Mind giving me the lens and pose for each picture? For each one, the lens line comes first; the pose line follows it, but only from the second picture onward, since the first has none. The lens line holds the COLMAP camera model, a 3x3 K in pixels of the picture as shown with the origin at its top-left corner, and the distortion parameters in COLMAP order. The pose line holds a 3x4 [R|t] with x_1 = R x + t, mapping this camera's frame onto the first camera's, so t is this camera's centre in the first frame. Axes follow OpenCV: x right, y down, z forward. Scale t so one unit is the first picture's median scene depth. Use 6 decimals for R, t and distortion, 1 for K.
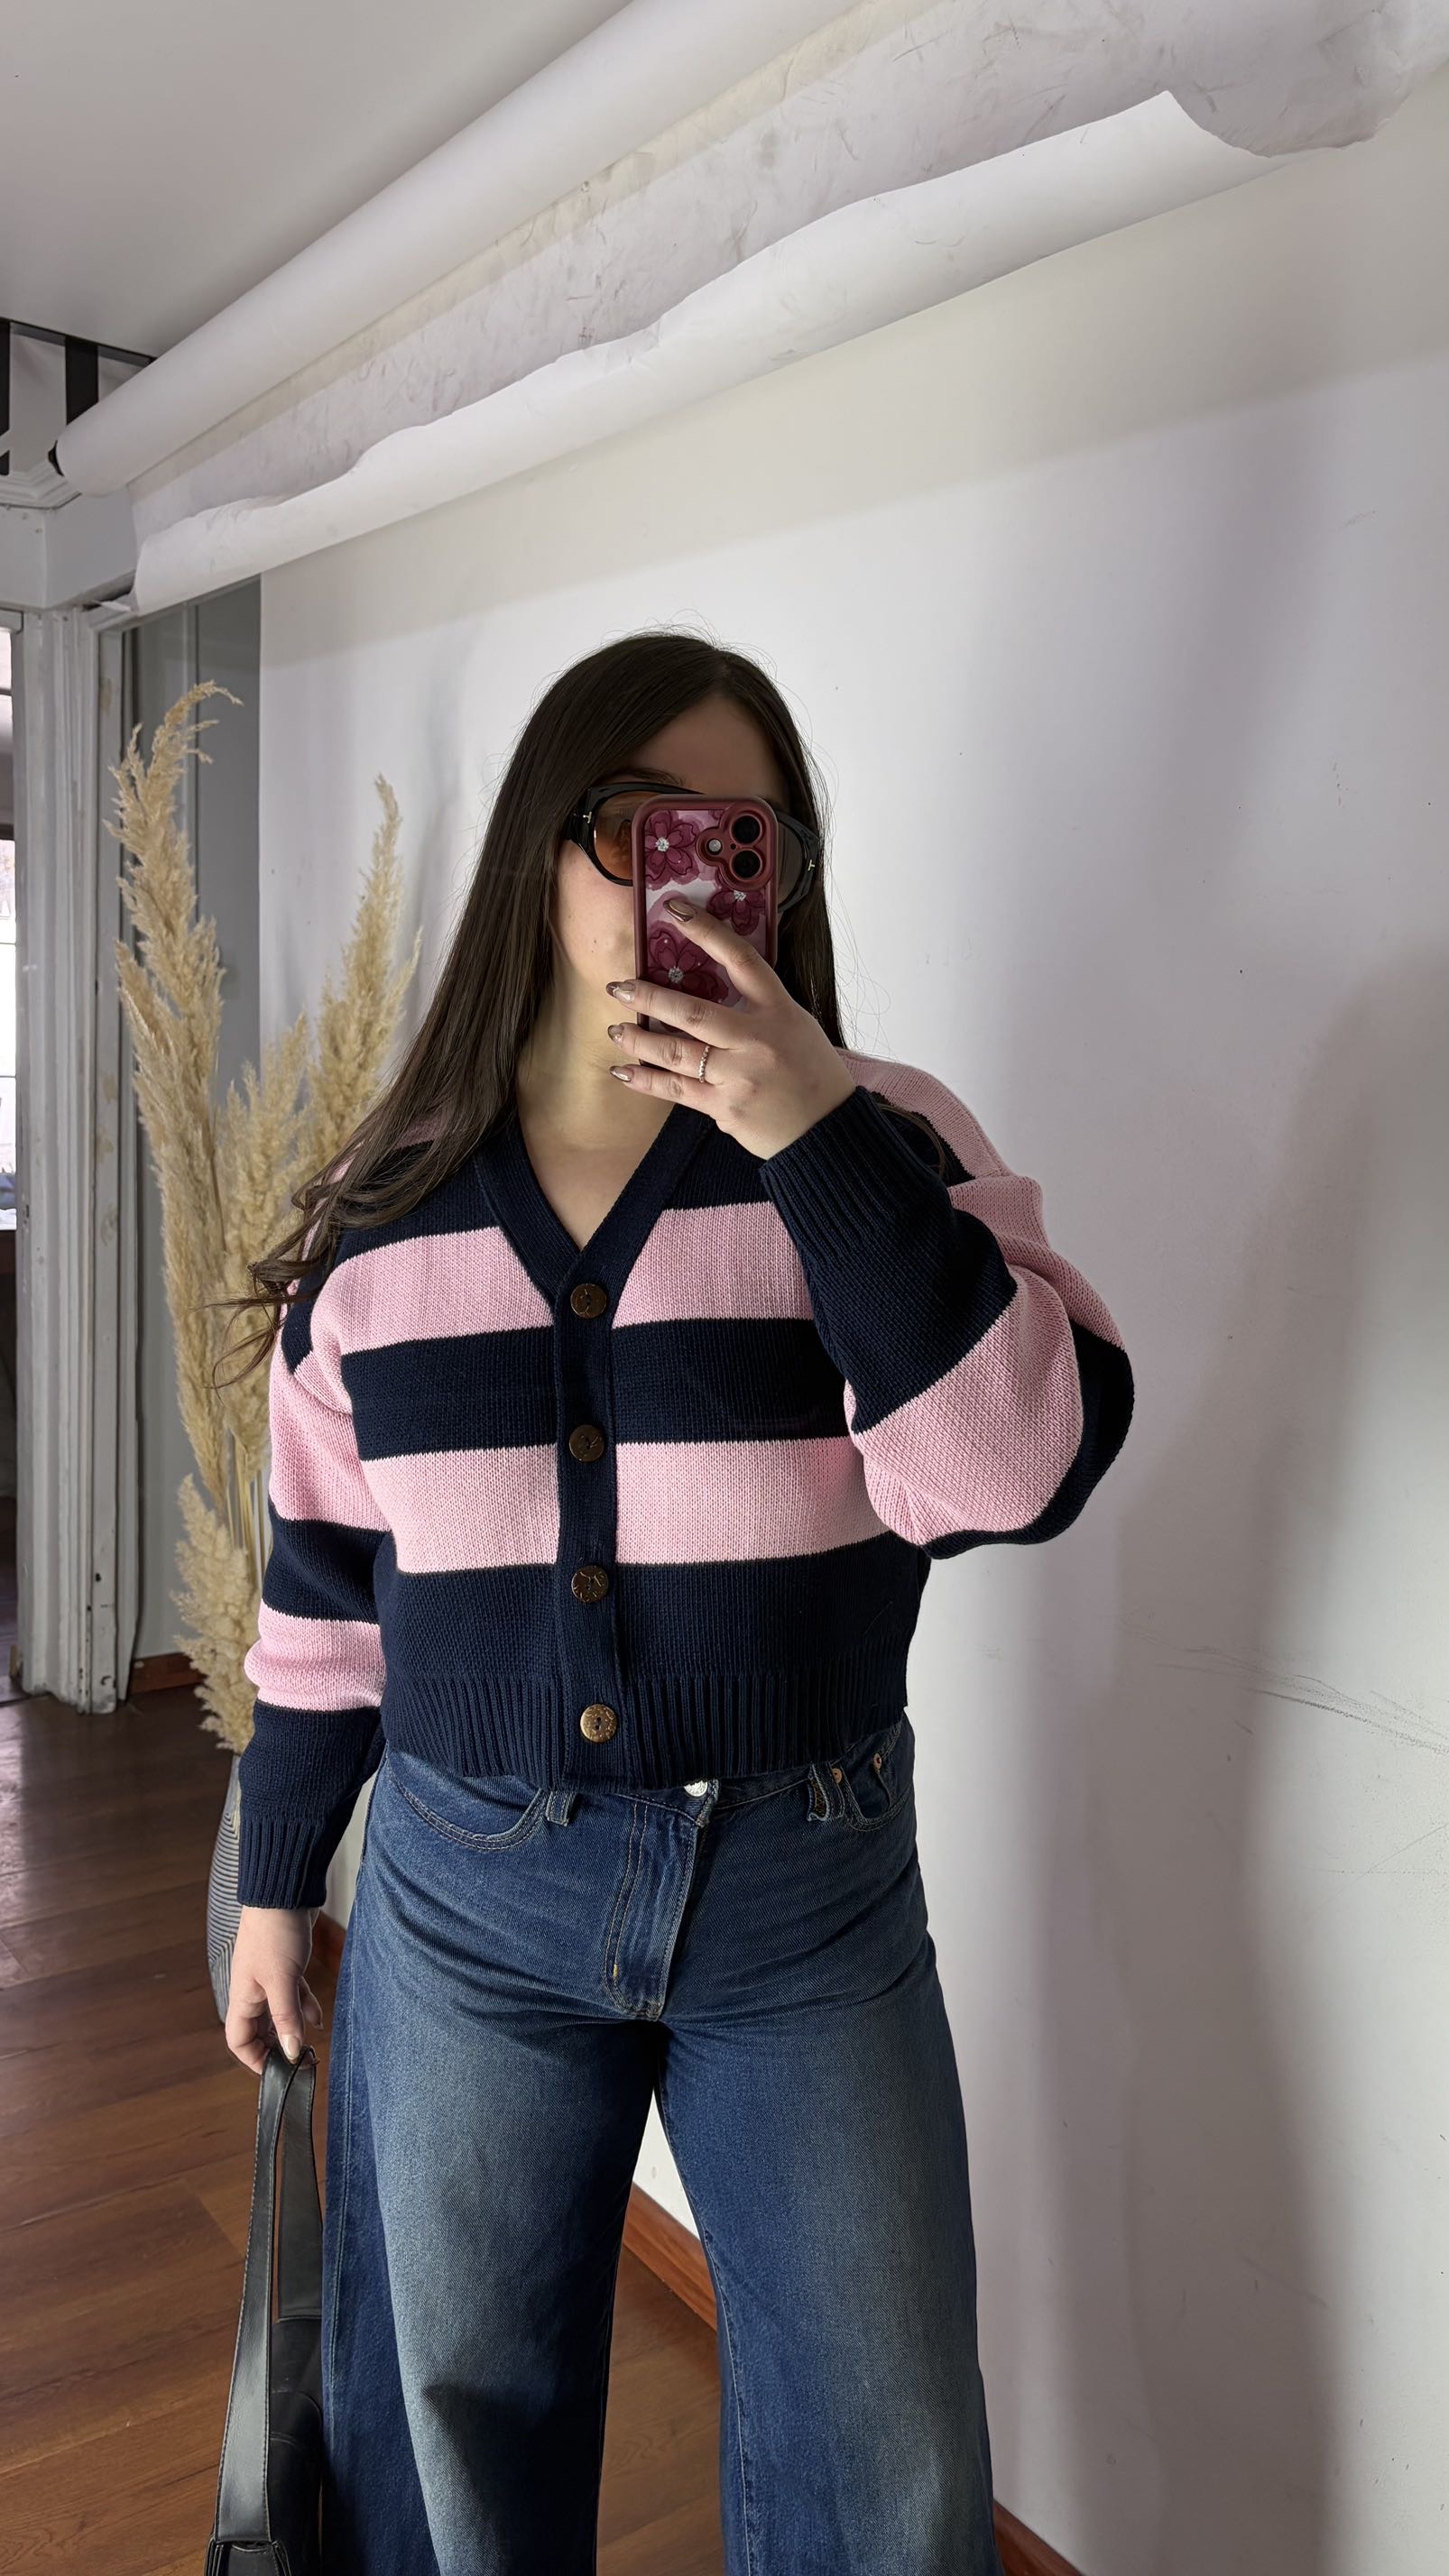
lens RADIAL K [[2060.6, 0, 720.2], [0, 2060.6, 1288.9], [0, 0, 1]] dist [0.000479, -0.002504]
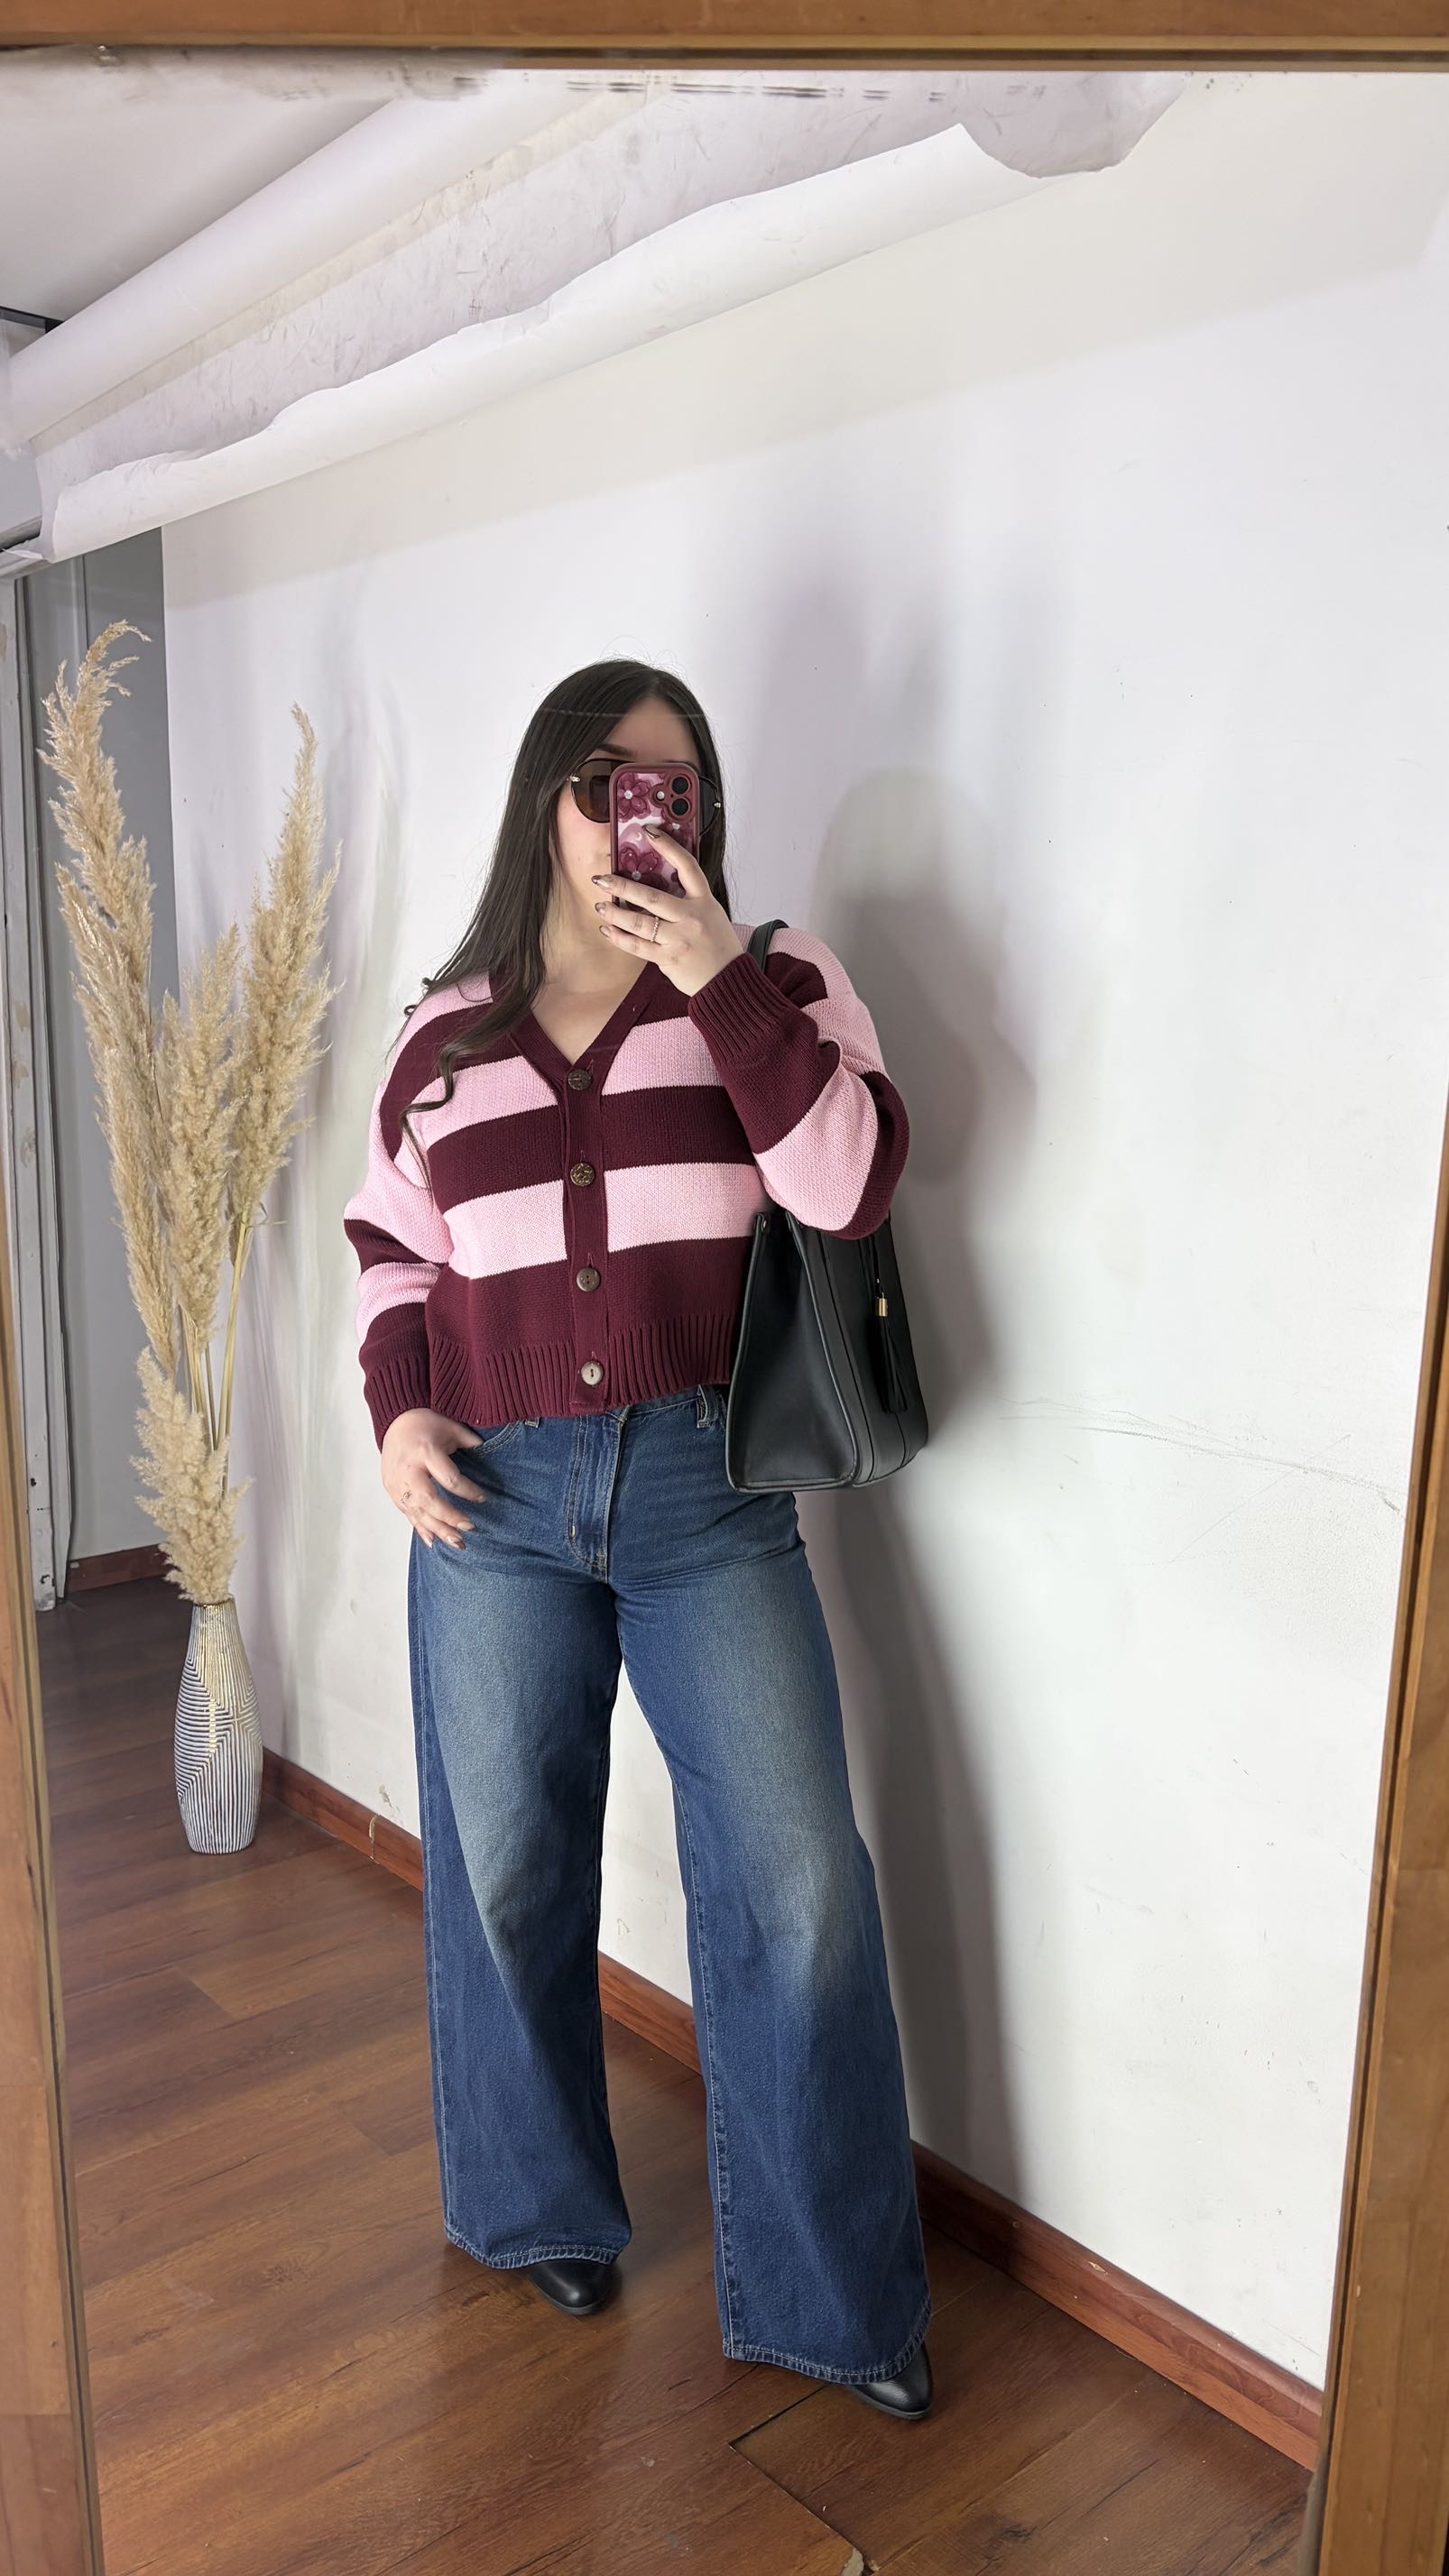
lens RADIAL K [[2064.1, 0, 742.0], [0, 2064.1, 1295.4], [0, 0, 1]] dist [0.002882, 0.007207]
pose [[0.996526, -0.042735, 0.071488, -0.017342], [0.040641, 0.998708, 0.030495, 0.041903], [-0.072699, -0.027484, 0.996975, -0.125750]]
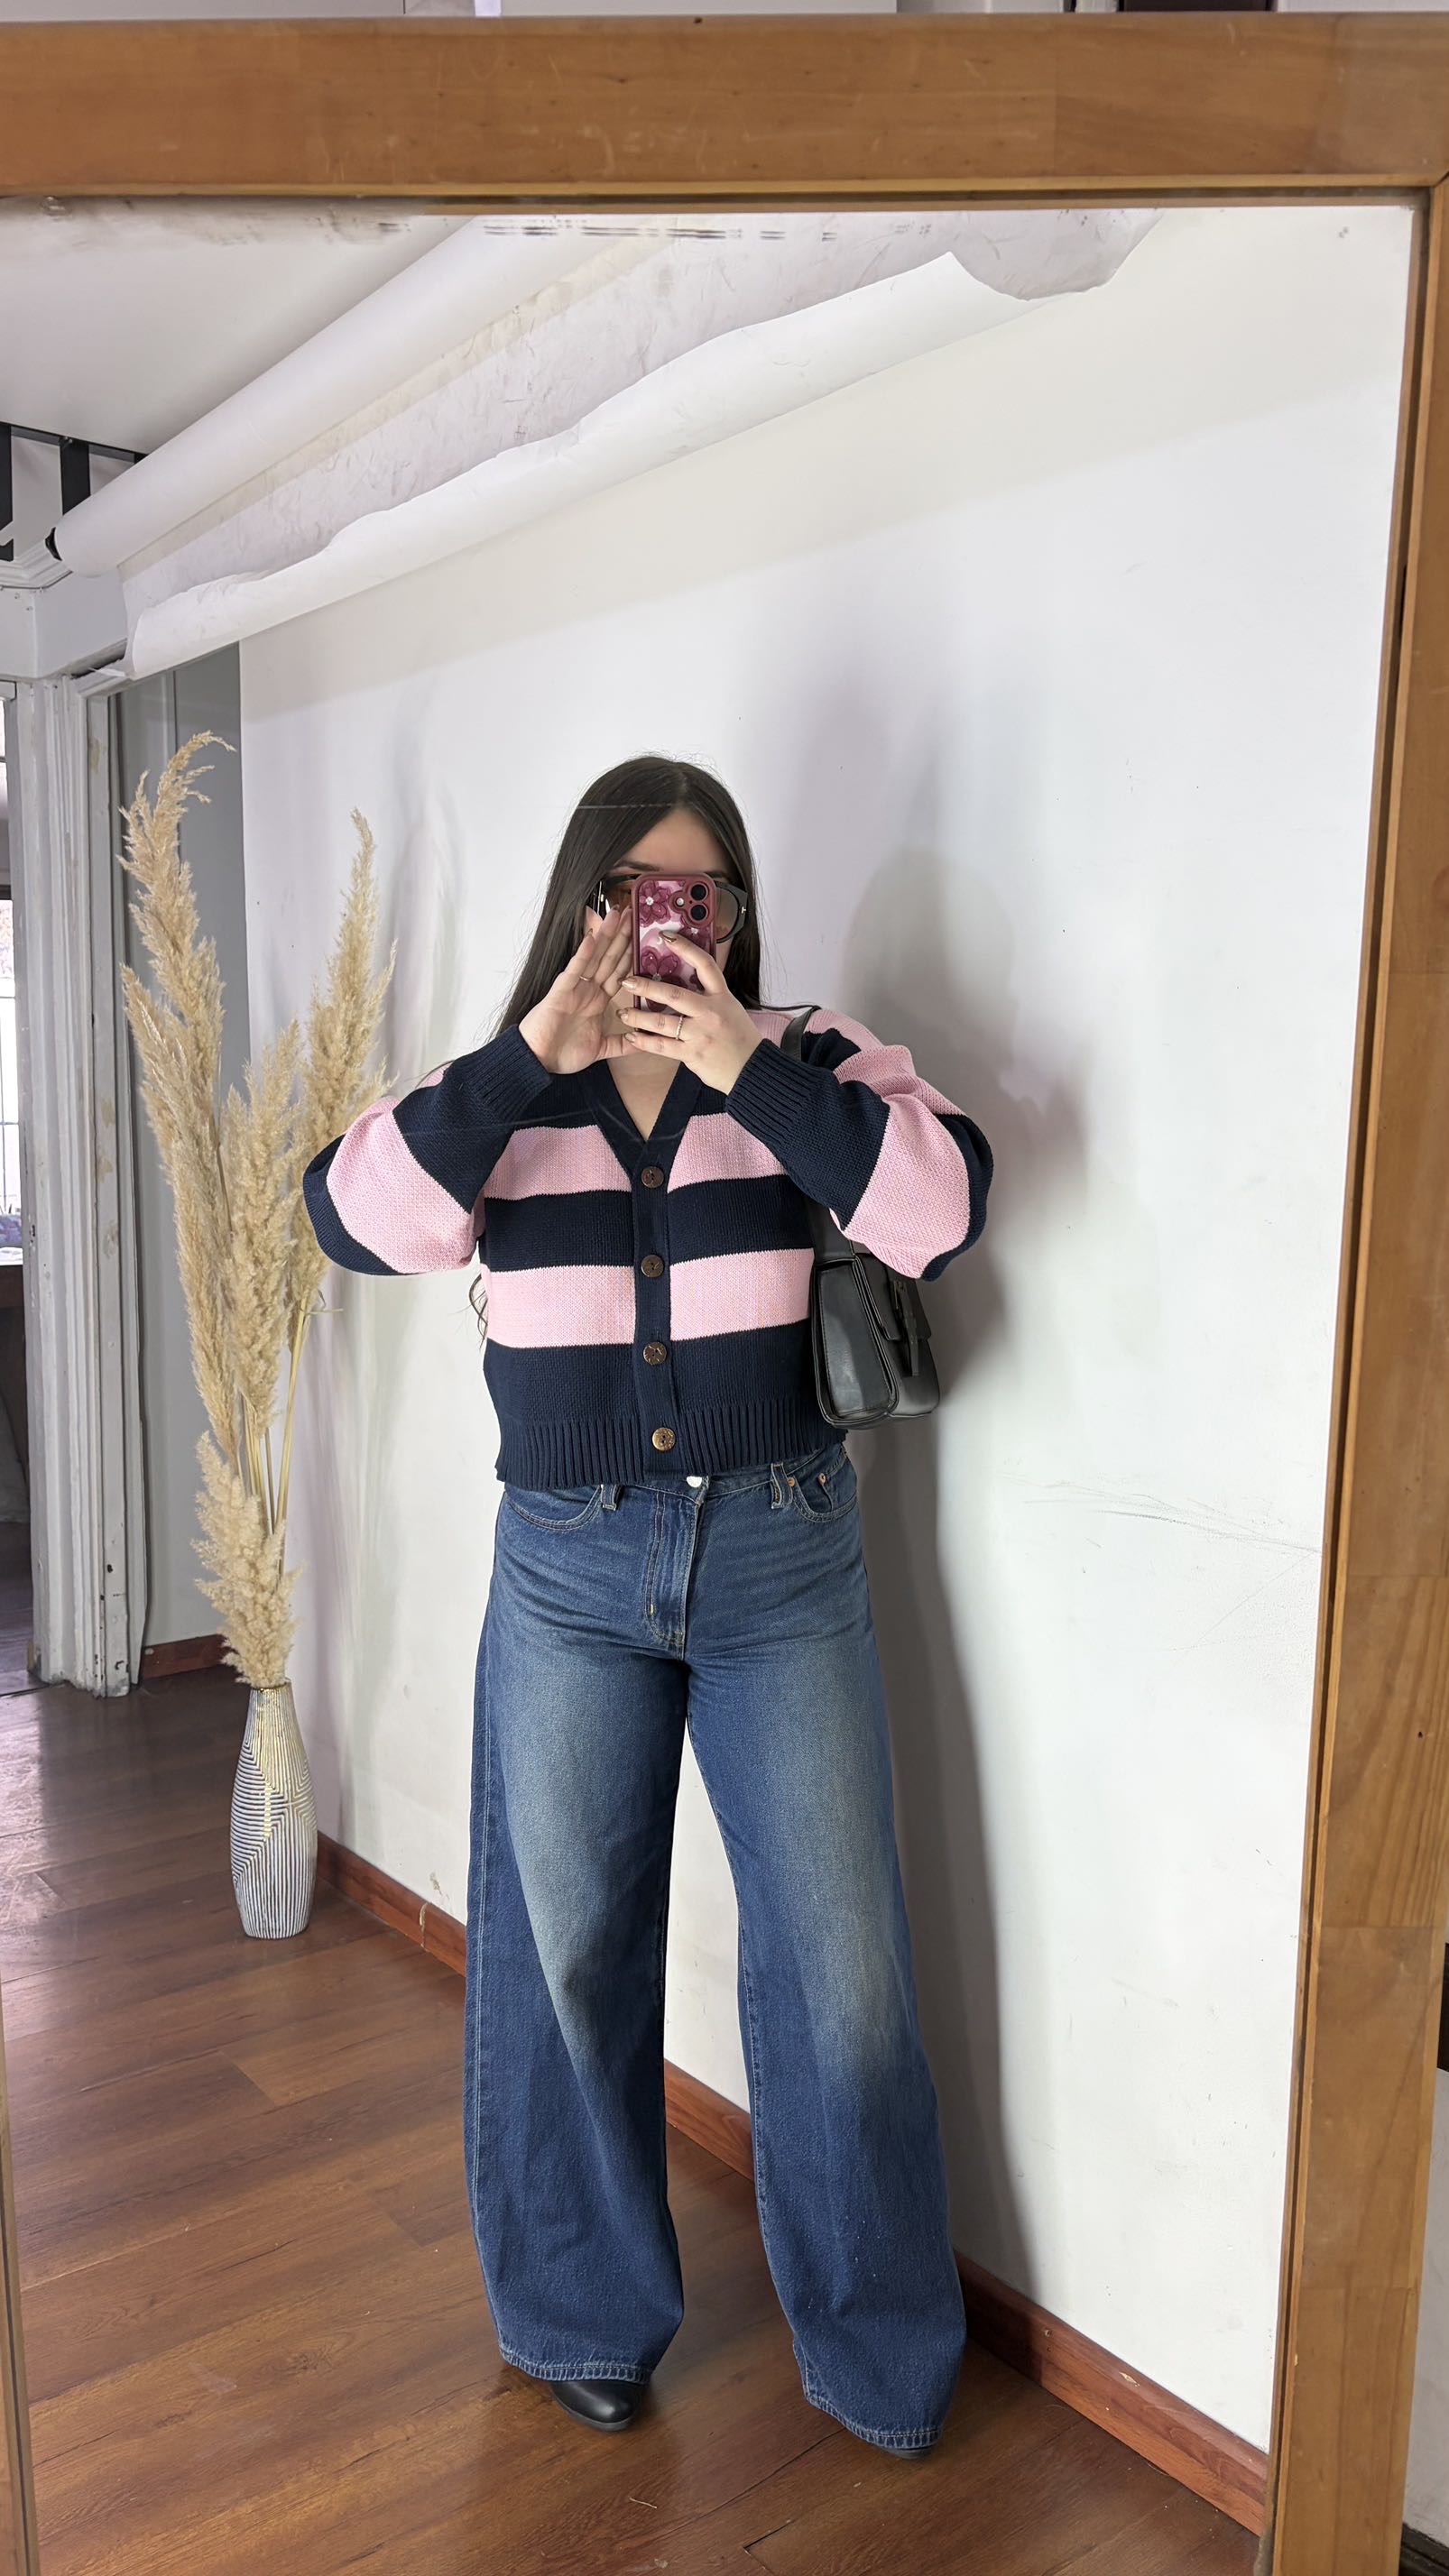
lens RADIAL K [[2062.1, 0, 734.0], [0, 2062.1, 1269.2], [0, 0, 1]] dist [0.004514, -0.010900]
pose [[0.999011, -0.039034, 0.021315, 0.010461], [0.039697, 0.998711, -0.031621, 0.048617], [-0.020054, 0.032436, 0.999273, -0.136585]]
